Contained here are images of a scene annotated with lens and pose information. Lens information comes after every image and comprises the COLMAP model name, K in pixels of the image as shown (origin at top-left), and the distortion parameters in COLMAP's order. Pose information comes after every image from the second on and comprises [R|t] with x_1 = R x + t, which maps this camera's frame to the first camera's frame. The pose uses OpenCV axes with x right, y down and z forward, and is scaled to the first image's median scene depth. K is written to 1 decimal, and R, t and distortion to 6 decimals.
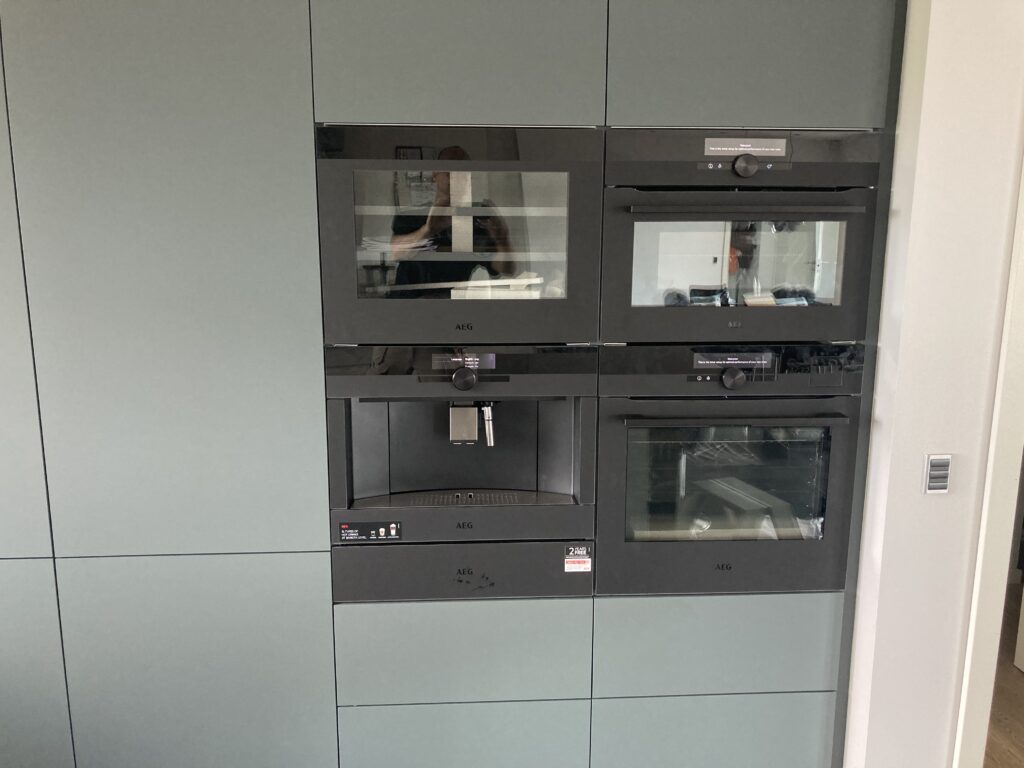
lens RADIAL K [[836.7, 0, 504.2], [0, 836.7, 380.8], [0, 0, 1]] dist [0.025631, -0.006137]
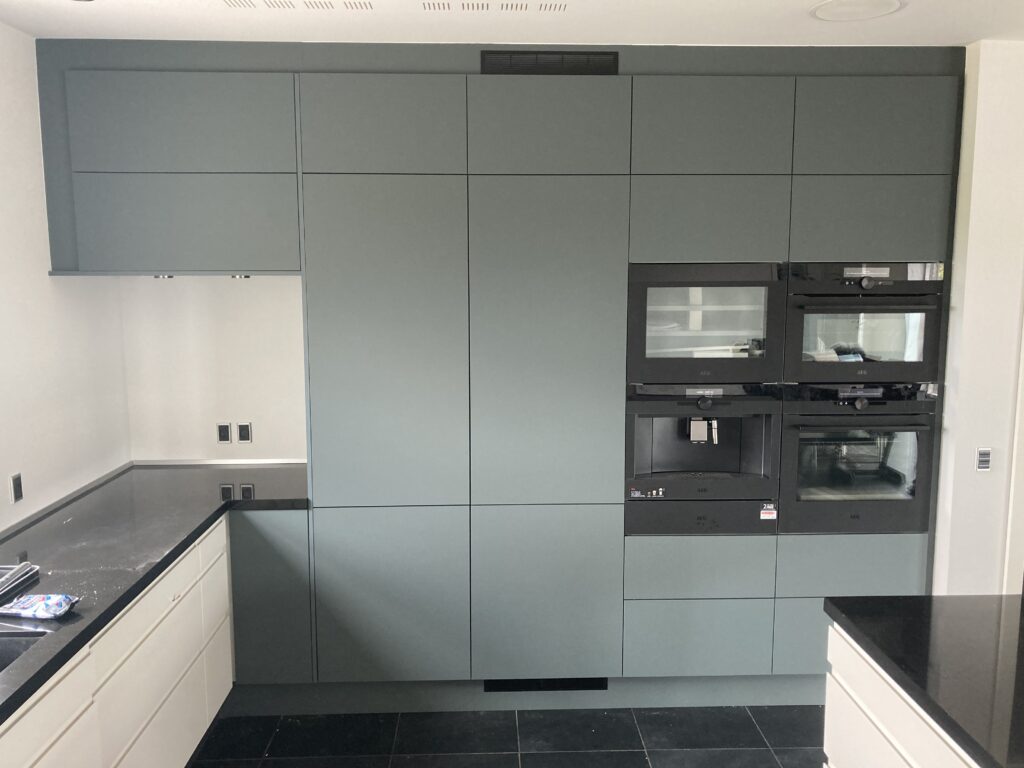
lens RADIAL K [[836.7, 0, 516.7], [0, 836.7, 381.5], [0, 0, 1]] dist [0.025631, -0.006137]
pose [[0.999718, -0.000348, -0.023765, -0.386495], [-0.001210, 0.997850, -0.065521, 0.065356], [0.023736, 0.065531, 0.997568, -0.730036]]
